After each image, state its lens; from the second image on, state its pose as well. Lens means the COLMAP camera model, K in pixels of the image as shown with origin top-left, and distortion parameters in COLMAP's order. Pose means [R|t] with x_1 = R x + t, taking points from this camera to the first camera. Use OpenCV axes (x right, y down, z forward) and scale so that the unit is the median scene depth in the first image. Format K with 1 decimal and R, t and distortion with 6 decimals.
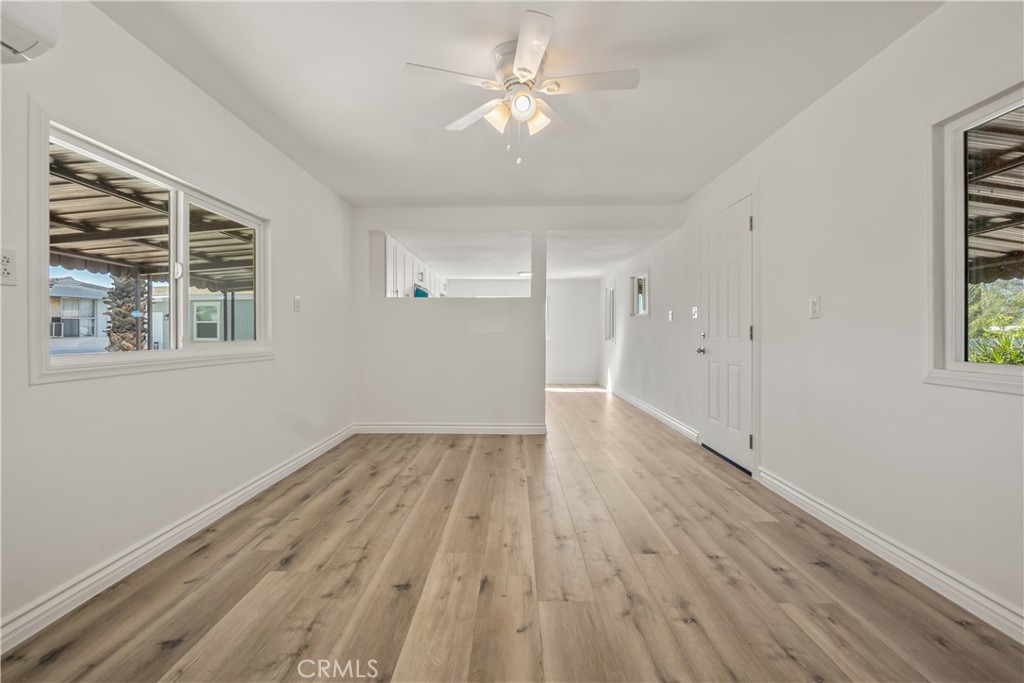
lens RADIAL K [[453.4, 0, 514.0], [0, 453.4, 330.7], [0, 0, 1]] dist [-0.001445, -0.000462]
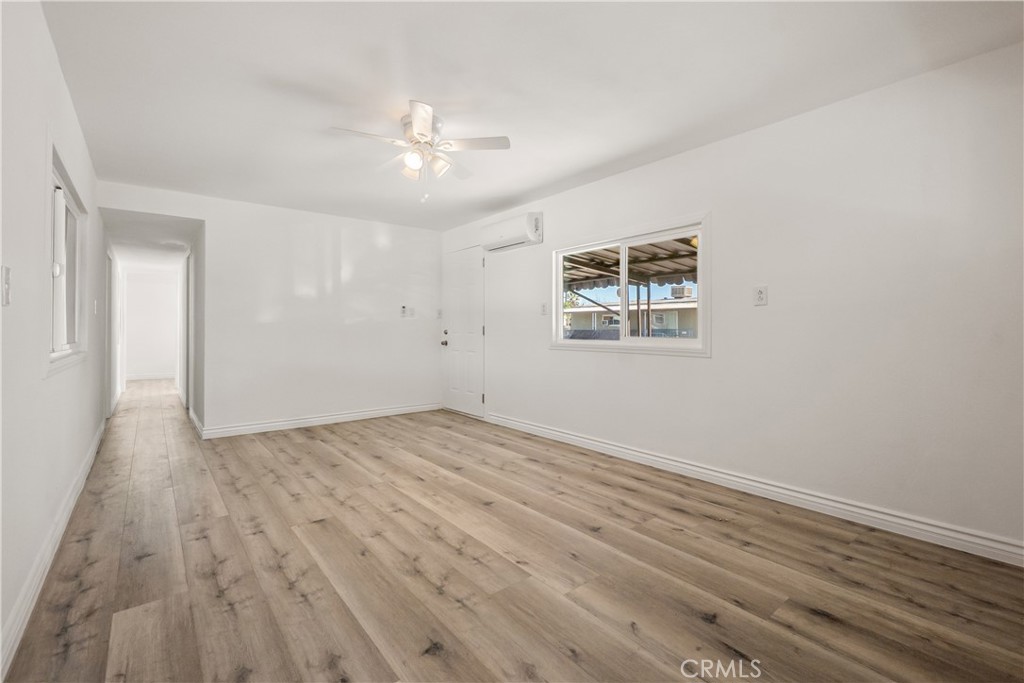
lens RADIAL K [[453.4, 0, 514.0], [0, 453.4, 330.7], [0, 0, 1]] dist [-0.001445, -0.000462]
pose [[-0.774354, 0.000375, -0.632752, 0.557226], [0.000459, 1.000000, 0.000030, 0.002397], [0.632752, -0.000267, -0.774354, 1.913134]]
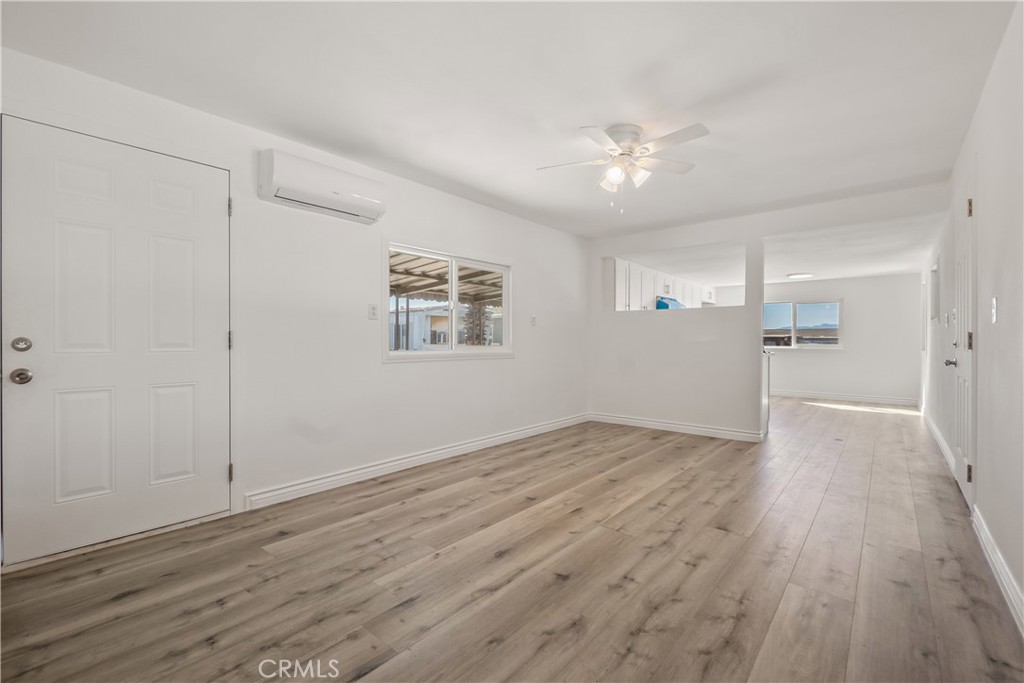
lens RADIAL K [[453.4, 0, 514.0], [0, 453.4, 330.7], [0, 0, 1]] dist [-0.001445, -0.000462]
pose [[0.773601, -0.012836, -0.633543, 0.541392], [0.001207, 0.999823, -0.018784, 0.002078], [0.633672, 0.013766, 0.773479, -0.208698]]
